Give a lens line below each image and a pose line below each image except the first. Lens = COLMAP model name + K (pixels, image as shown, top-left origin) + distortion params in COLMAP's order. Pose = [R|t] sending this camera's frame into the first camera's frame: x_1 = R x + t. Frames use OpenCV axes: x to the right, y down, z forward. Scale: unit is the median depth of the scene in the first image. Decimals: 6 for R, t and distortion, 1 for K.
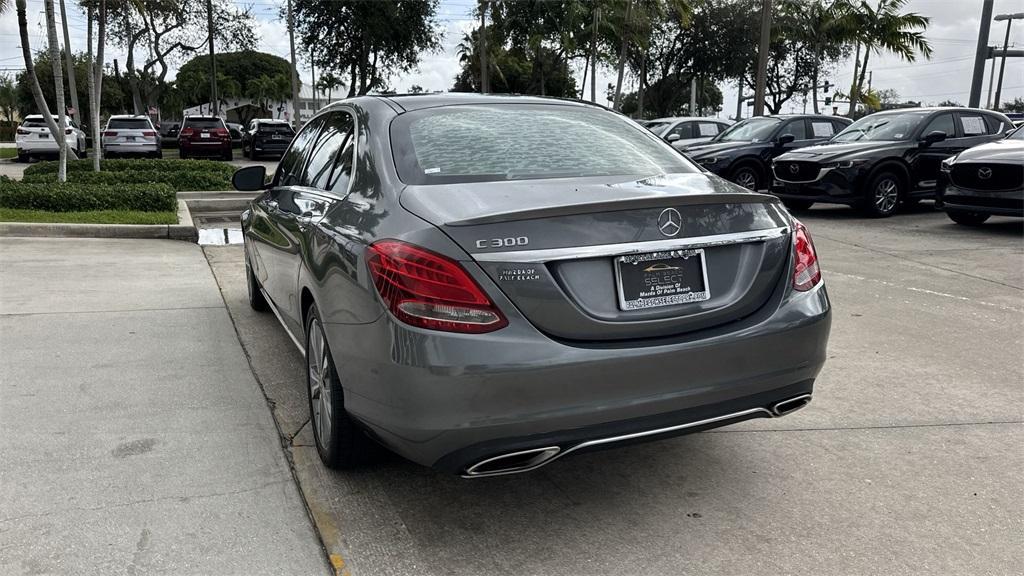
lens RADIAL K [[714.4, 0, 511.0], [0, 714.4, 294.0], [0, 0, 1]] dist [0.060759, -0.076303]
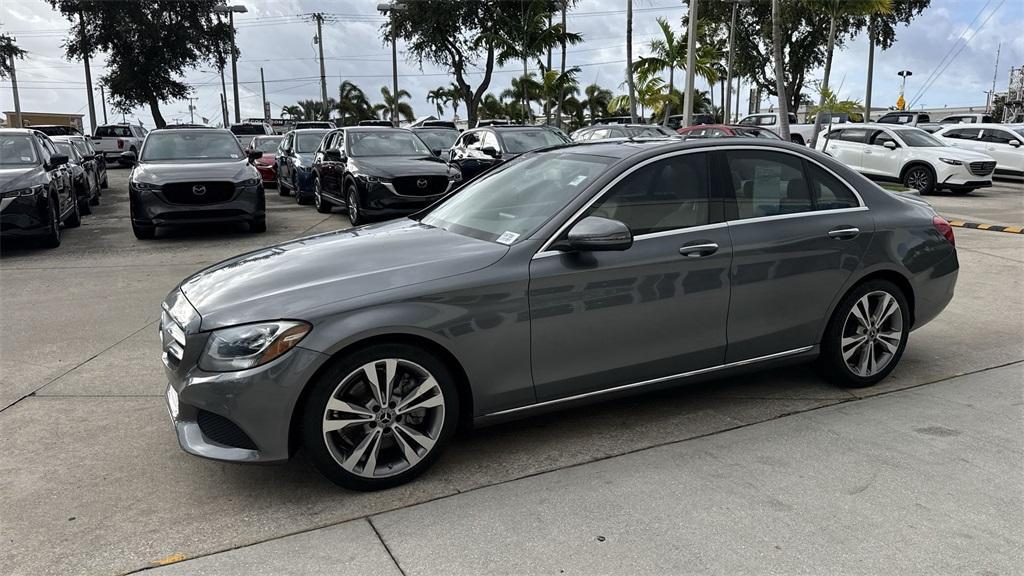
lens RADIAL K [[714.4, 0, 507.0], [0, 714.4, 291.2], [0, 0, 1]] dist [0.060759, -0.076303]
pose [[-0.018315, -0.195482, 0.980536, -1.436951], [0.218149, 0.956292, 0.194723, -0.351851], [-0.975744, 0.217469, 0.025129, 1.416527]]
